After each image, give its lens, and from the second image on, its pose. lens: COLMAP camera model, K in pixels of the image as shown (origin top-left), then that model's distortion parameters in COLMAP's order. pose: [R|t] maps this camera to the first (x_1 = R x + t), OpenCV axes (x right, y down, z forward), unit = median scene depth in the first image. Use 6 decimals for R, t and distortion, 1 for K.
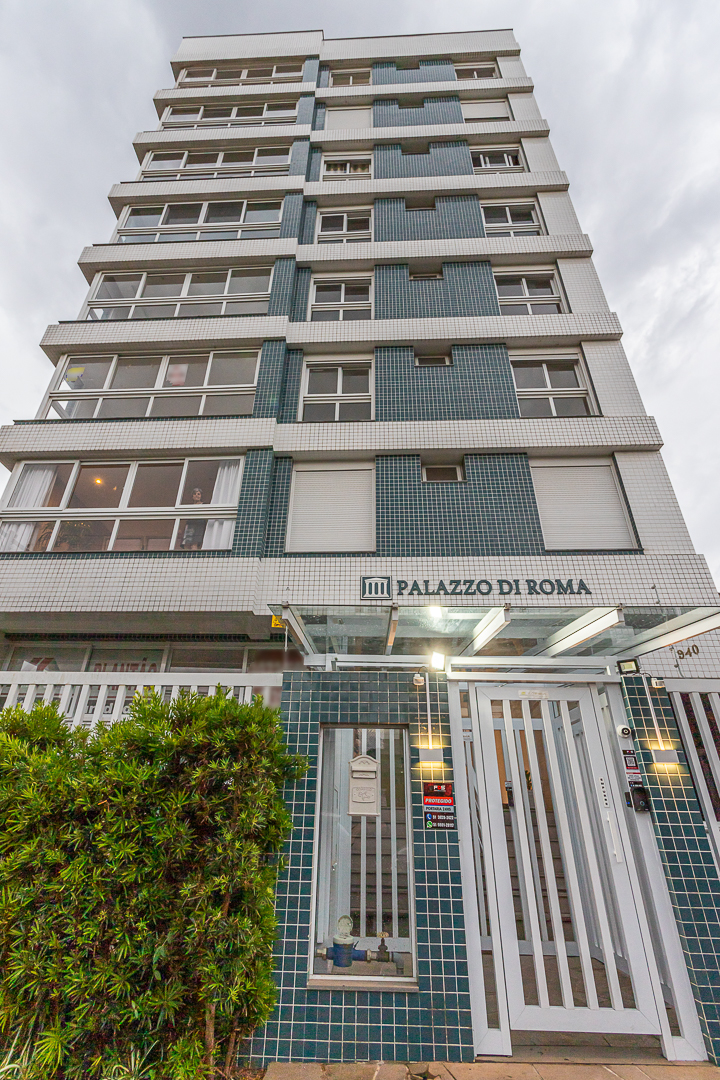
lens RADIAL K [[468.3, 0, 360.0], [0, 468.3, 540.0], [0, 0, 1]] dist [-0.003060, -0.000408]
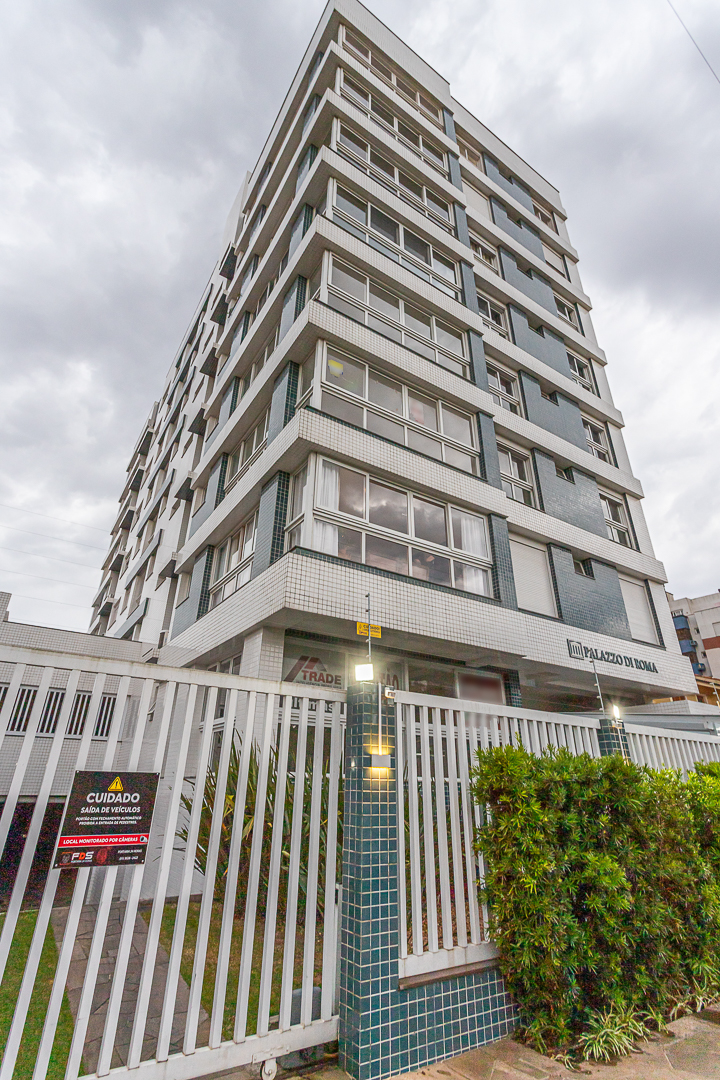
lens RADIAL K [[507.6, 0, 360.0], [0, 507.6, 523.0], [0, 0, 1]] dist [0.000912, 0.000795]
pose [[0.812436, 0.270453, 0.516530, -1.230382], [-0.276036, 0.958751, -0.067827, 0.016755], [-0.513567, -0.087476, 0.853579, 0.046379]]
